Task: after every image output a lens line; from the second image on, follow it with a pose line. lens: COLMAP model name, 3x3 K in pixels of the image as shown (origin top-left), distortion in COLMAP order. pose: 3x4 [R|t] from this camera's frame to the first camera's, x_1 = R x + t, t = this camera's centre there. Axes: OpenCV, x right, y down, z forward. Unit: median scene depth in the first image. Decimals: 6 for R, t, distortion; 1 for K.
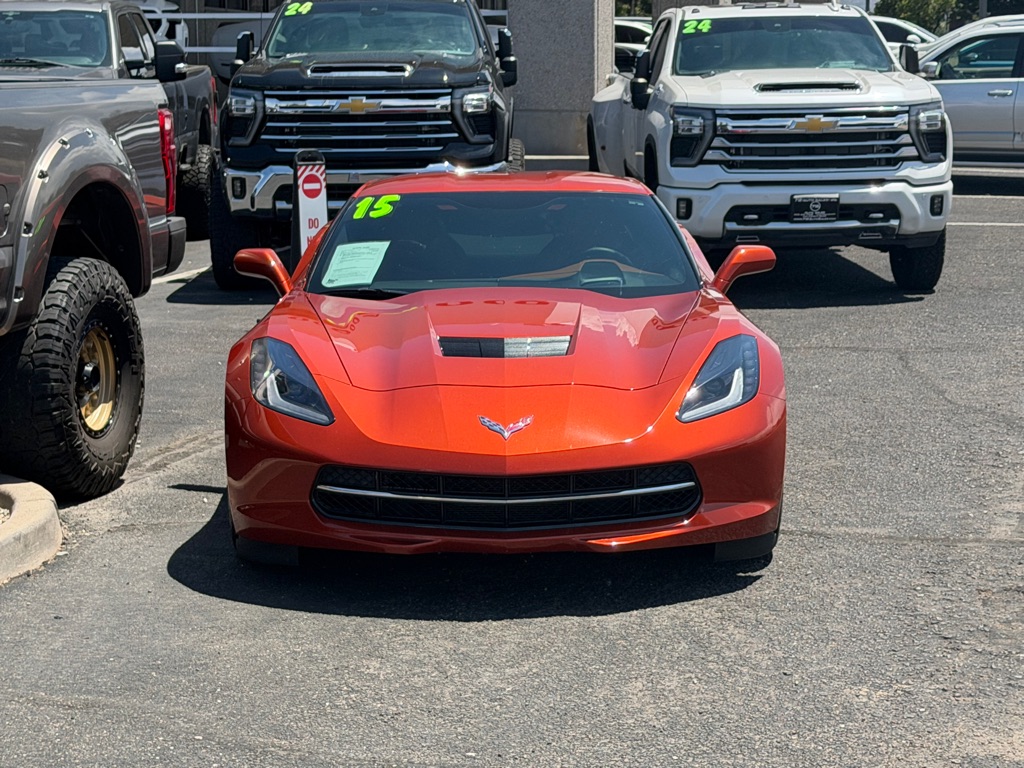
lens RADIAL K [[2276.8, 0, 517.0], [0, 2276.8, 385.1], [0, 0, 1]] dist [0.149942, 0.075983]
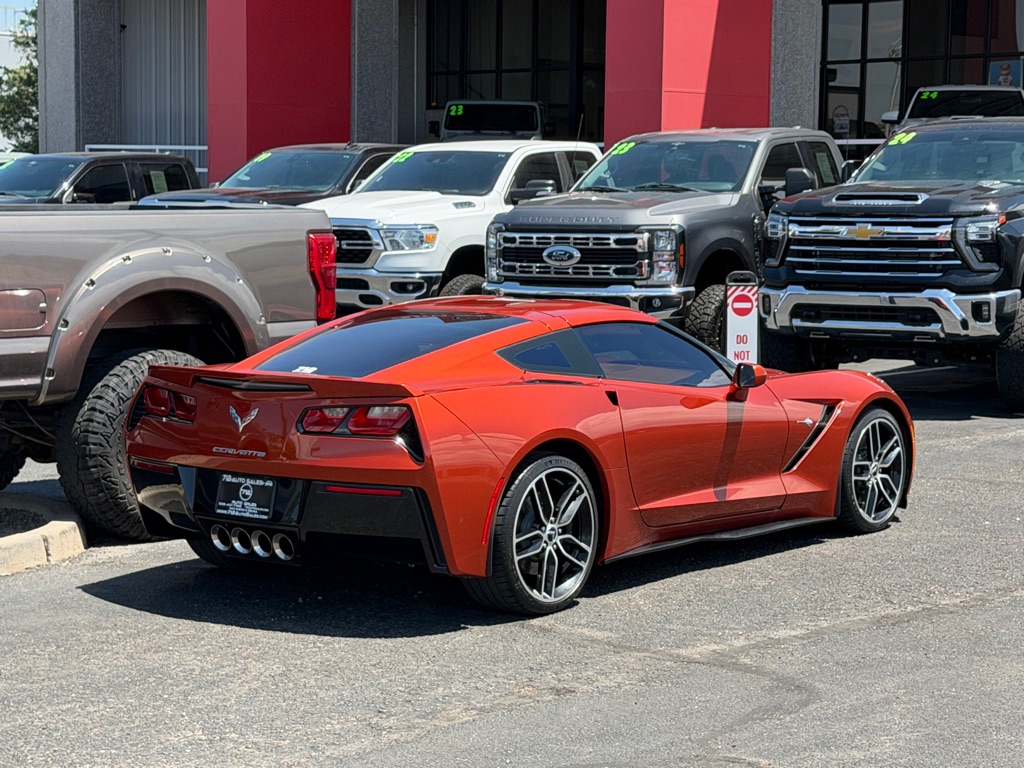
lens RADIAL K [[2292.5, 0, 556.4], [0, 2292.5, 424.5], [0, 0, 1]] dist [0.138971, 0.085095]
pose [[0.848338, 0.070506, -0.524740, 0.382322], [-0.086517, 0.996232, -0.006014, -0.015219], [0.522339, 0.050501, 0.851241, 0.024211]]
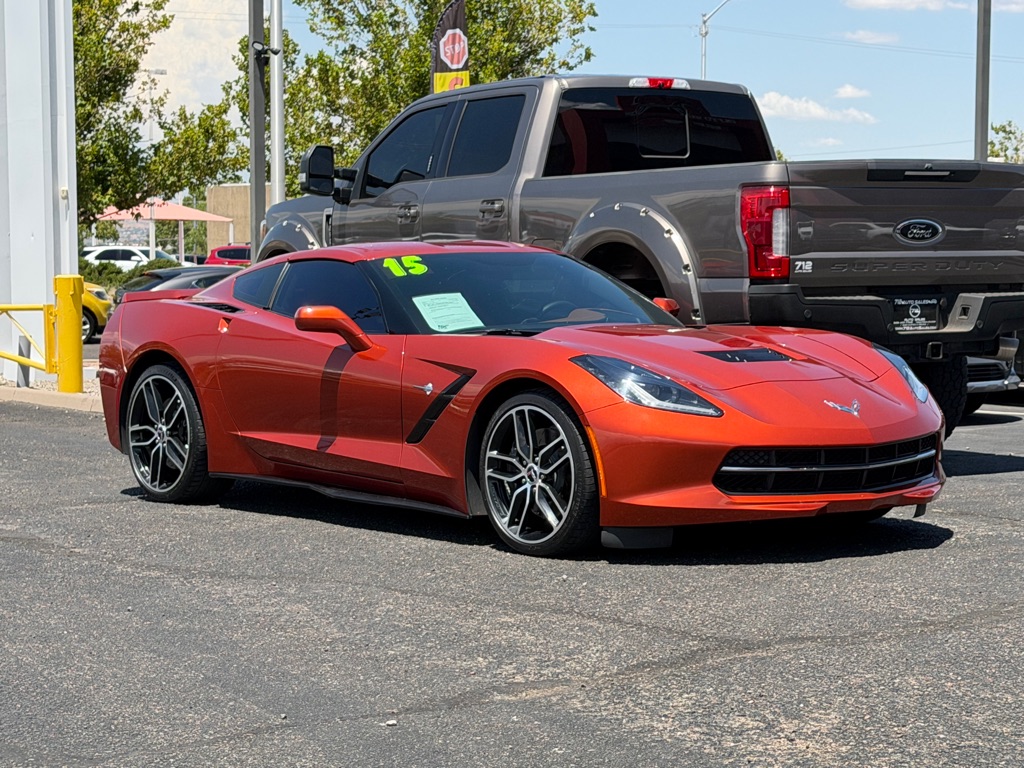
lens RADIAL K [[2274.9, 0, 511.7], [0, 2274.9, 406.2], [0, 0, 1]] dist [0.166396, -0.064348]
pose [[-0.719162, 0.057627, -0.692449, 0.469567], [-0.083948, 0.982049, 0.168914, -0.125721], [0.689753, 0.179606, -0.701415, 1.116623]]
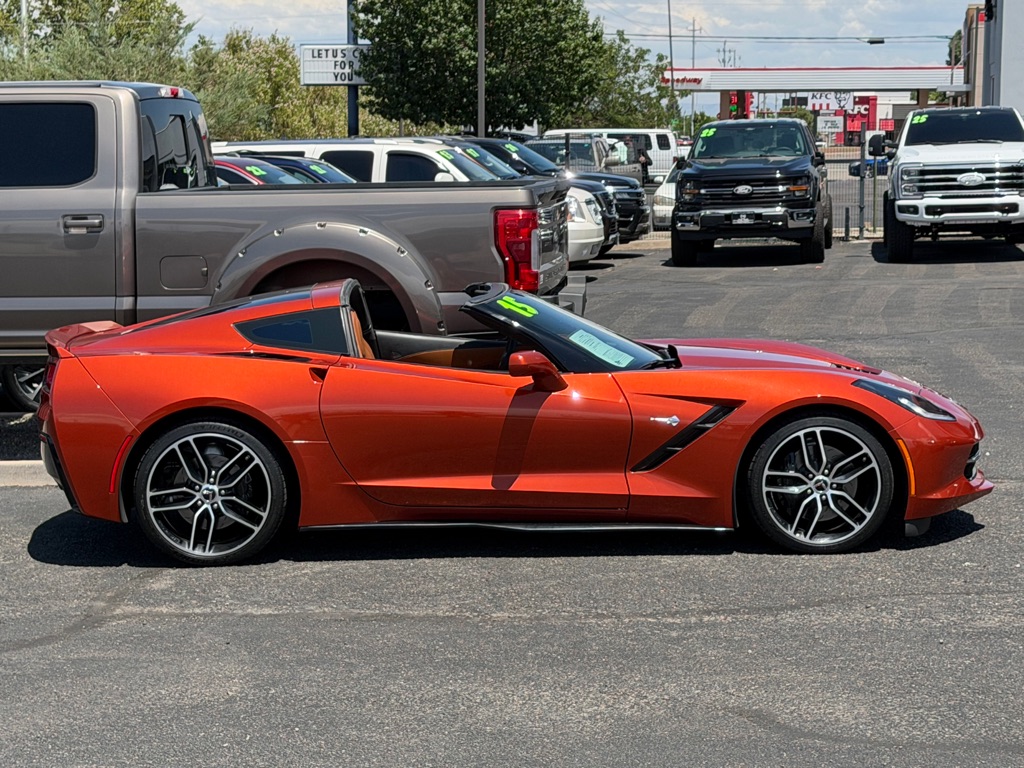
lens RADIAL K [[2319.9, 0, 488.5], [0, 2319.9, 385.5], [0, 0, 1]] dist [0.147690, 0.138148]
pose [[0.088634, 0.115408, -0.989356, 0.734342], [-0.122777, 0.986956, 0.104129, -0.101235], [0.988468, 0.112241, 0.101648, 0.557564]]
